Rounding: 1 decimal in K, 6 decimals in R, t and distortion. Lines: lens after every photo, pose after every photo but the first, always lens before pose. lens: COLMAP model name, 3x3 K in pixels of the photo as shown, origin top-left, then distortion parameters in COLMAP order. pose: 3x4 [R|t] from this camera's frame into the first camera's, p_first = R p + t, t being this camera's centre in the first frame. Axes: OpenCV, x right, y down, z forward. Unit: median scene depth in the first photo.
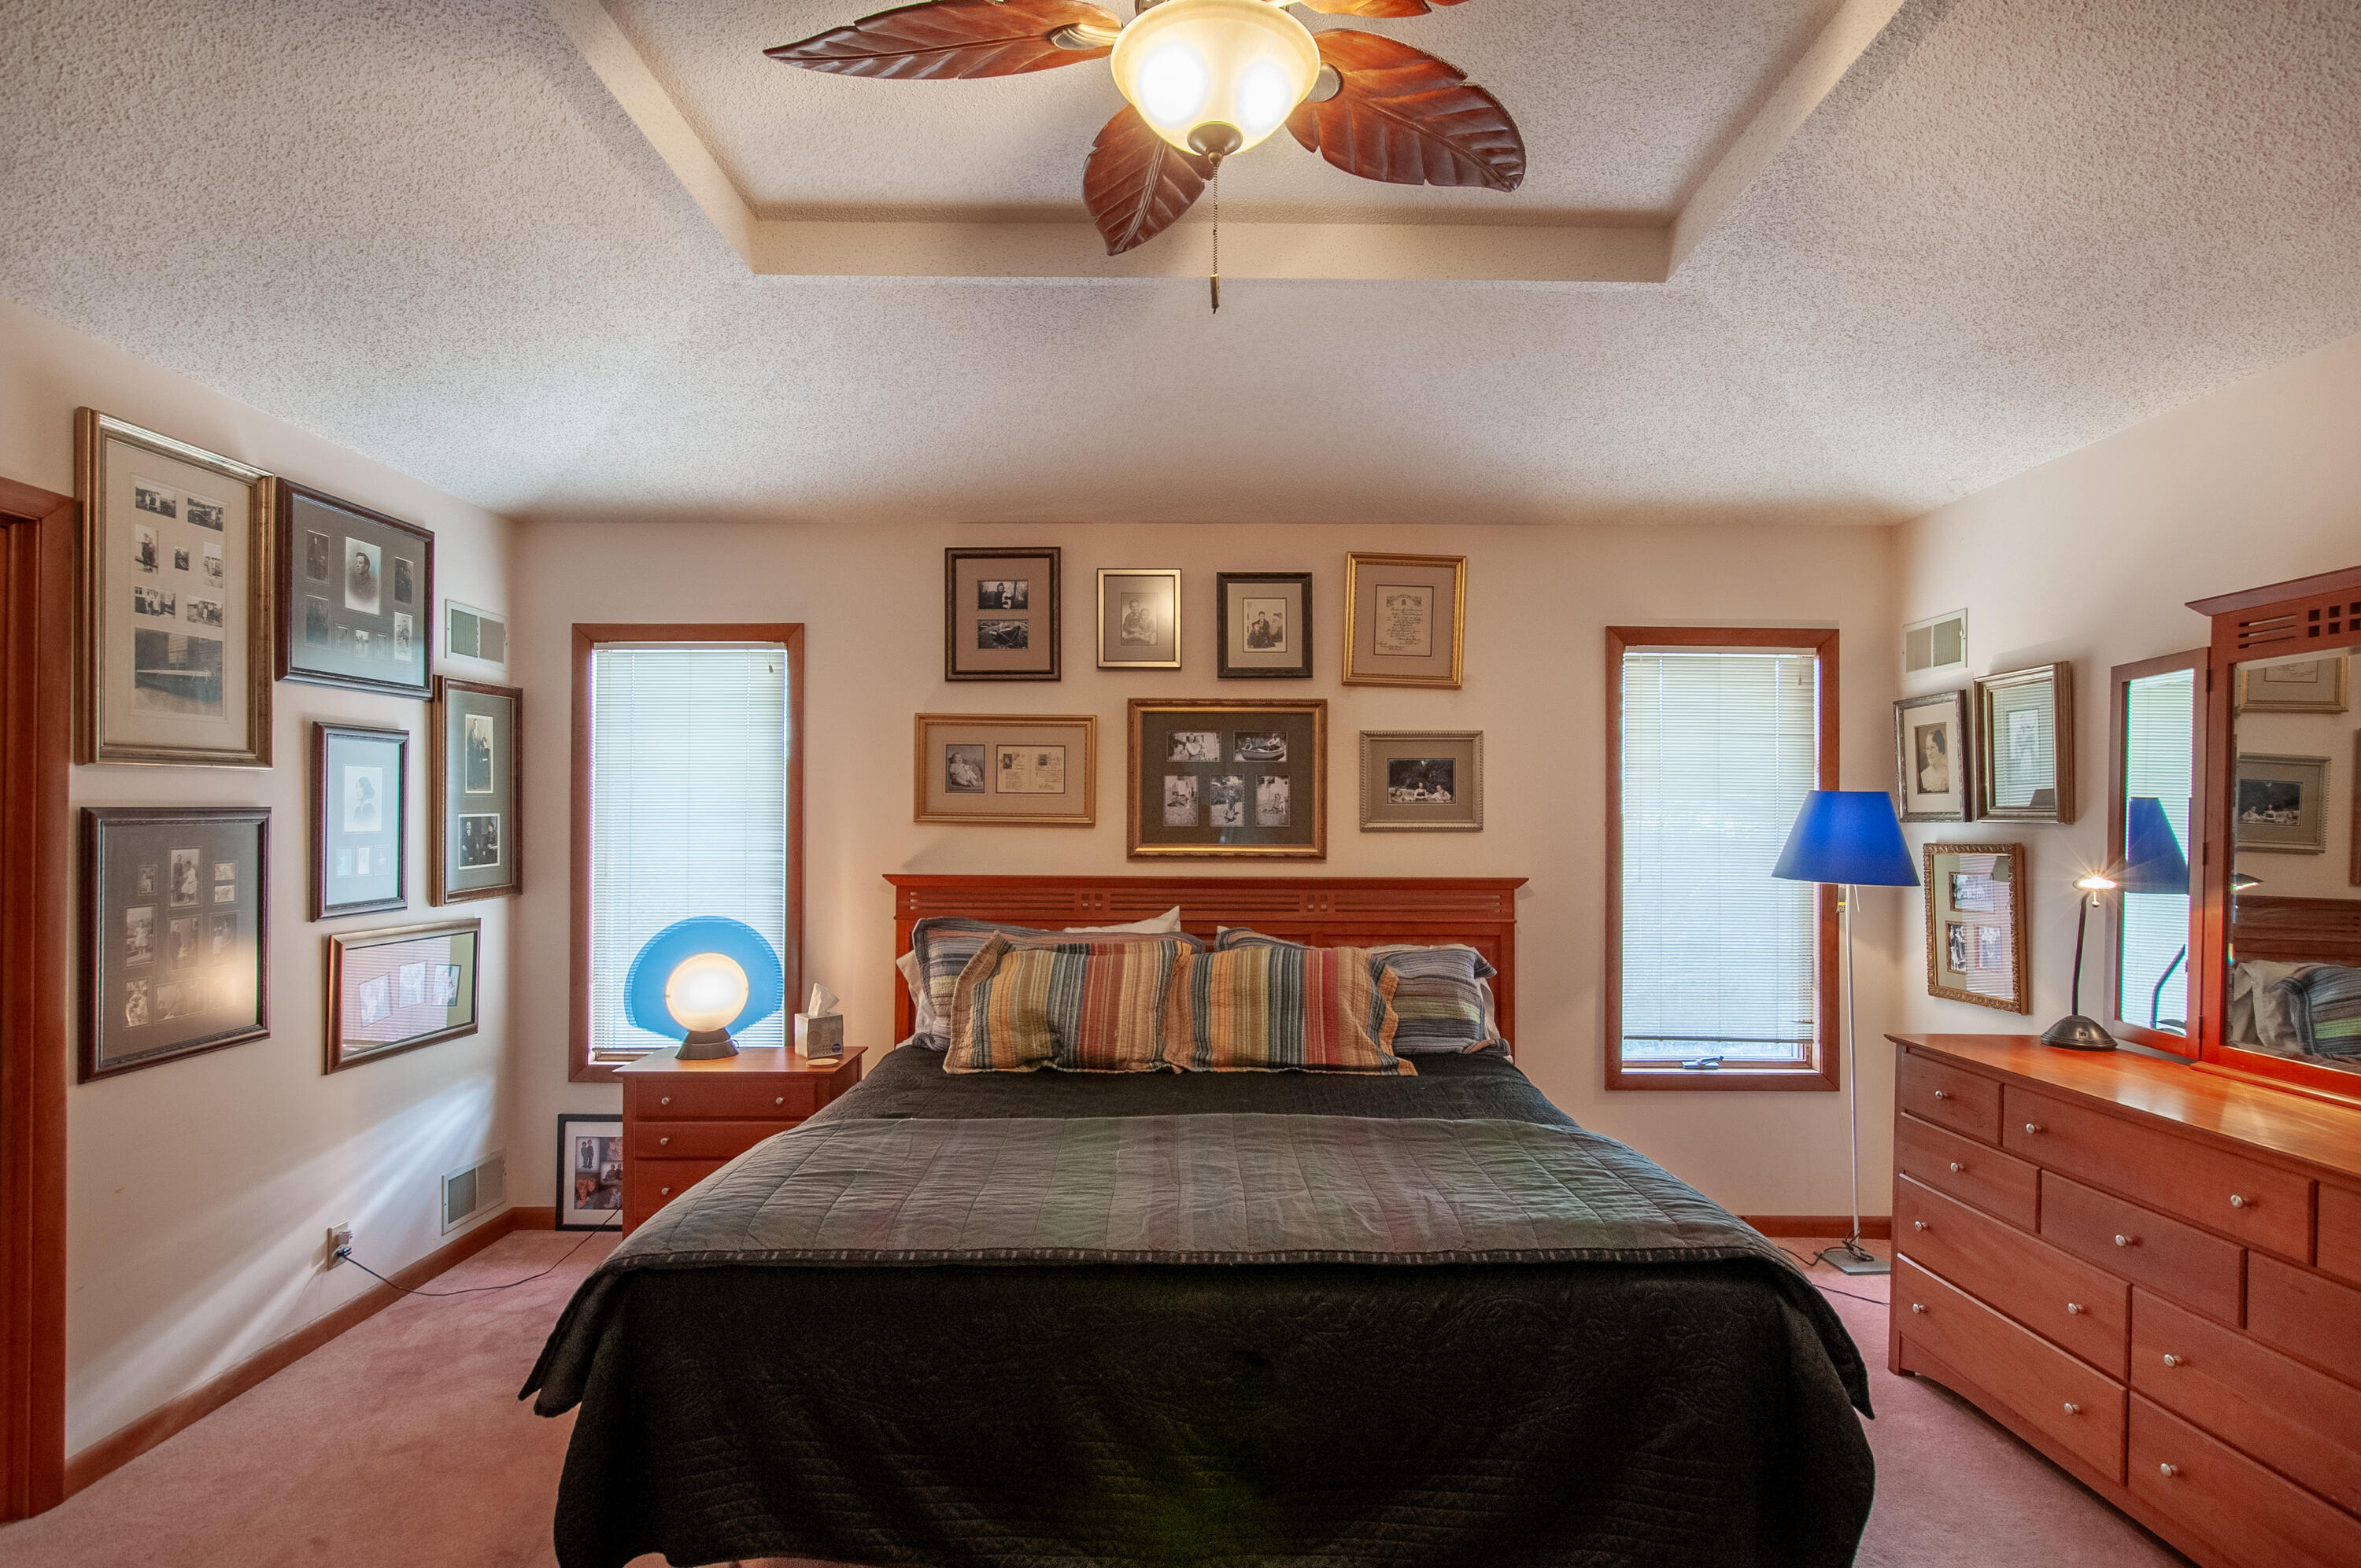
lens RADIAL K [[1198.5, 0, 1203.5], [0, 1198.5, 817.9], [0, 0, 1]] dist [-0.002905, 0.001669]
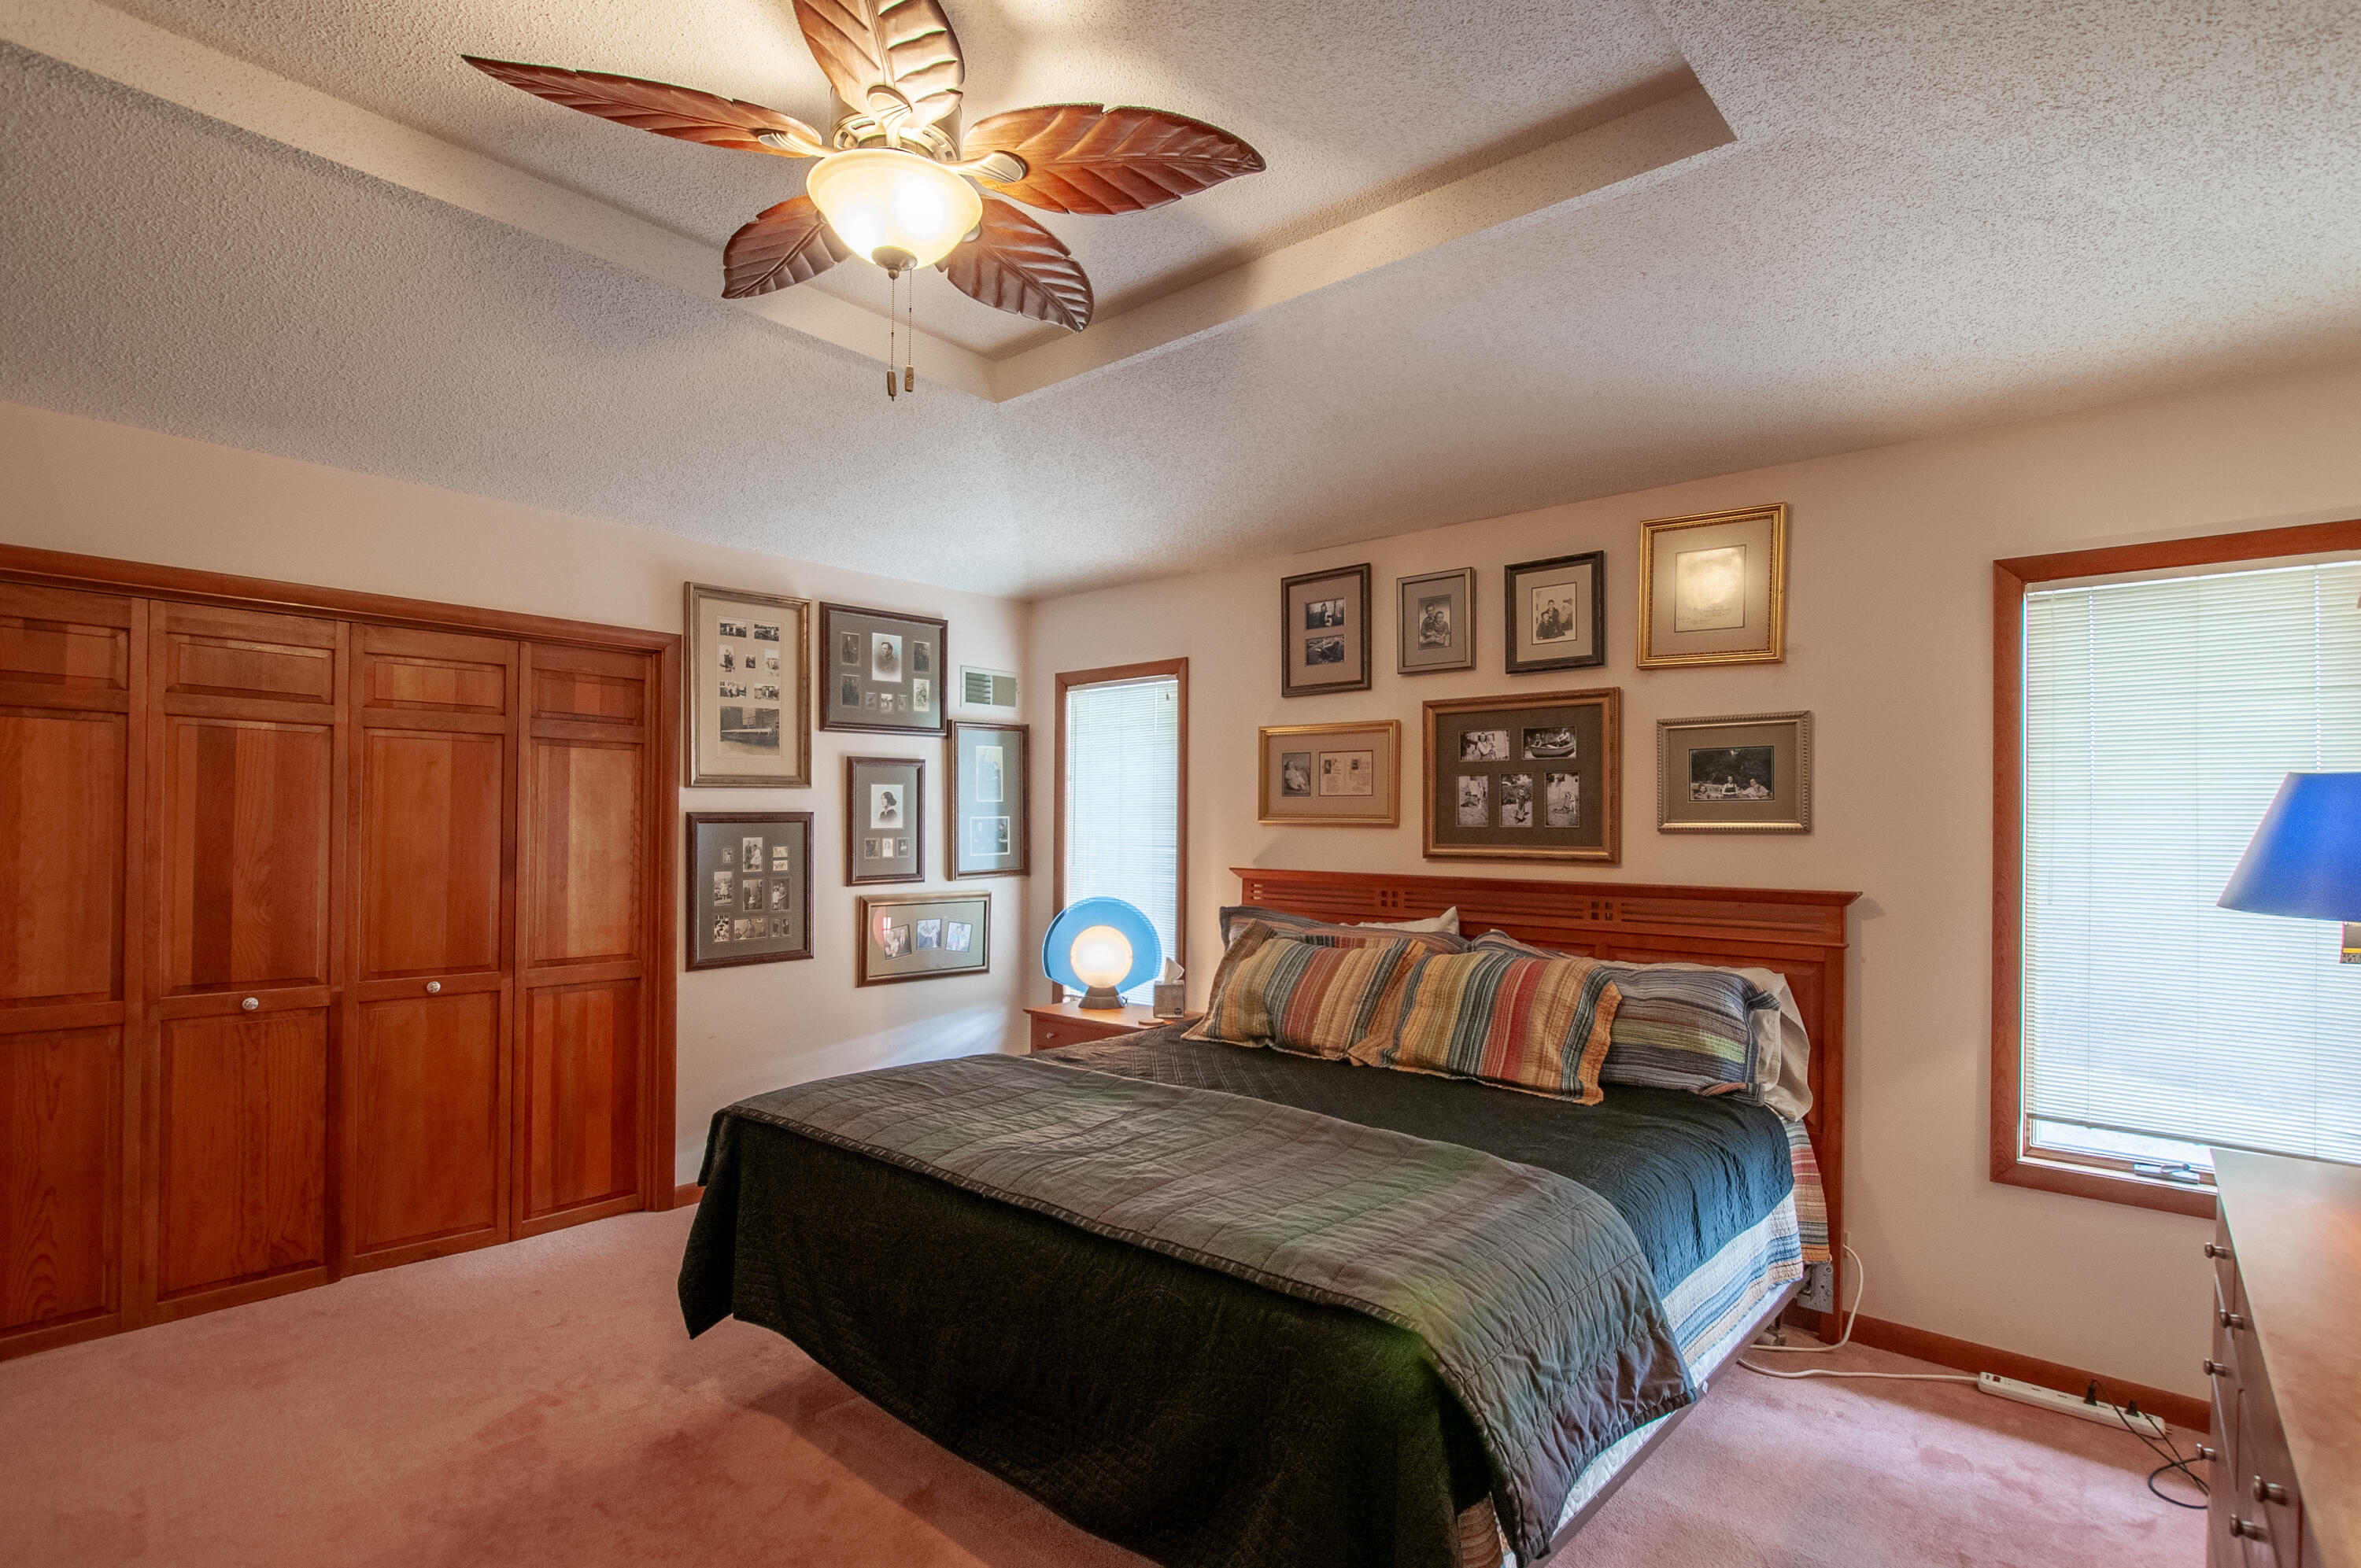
lens RADIAL K [[1140.4, 0, 1181.6], [0, 1140.4, 819.2], [0, 0, 1]] dist [-0.000792, 0.000902]
pose [[0.758879, -0.001798, -0.651229, 0.420148], [-0.000256, 0.999995, -0.003059, 0.003722], [0.651231, 0.002488, 0.758875, 0.131705]]
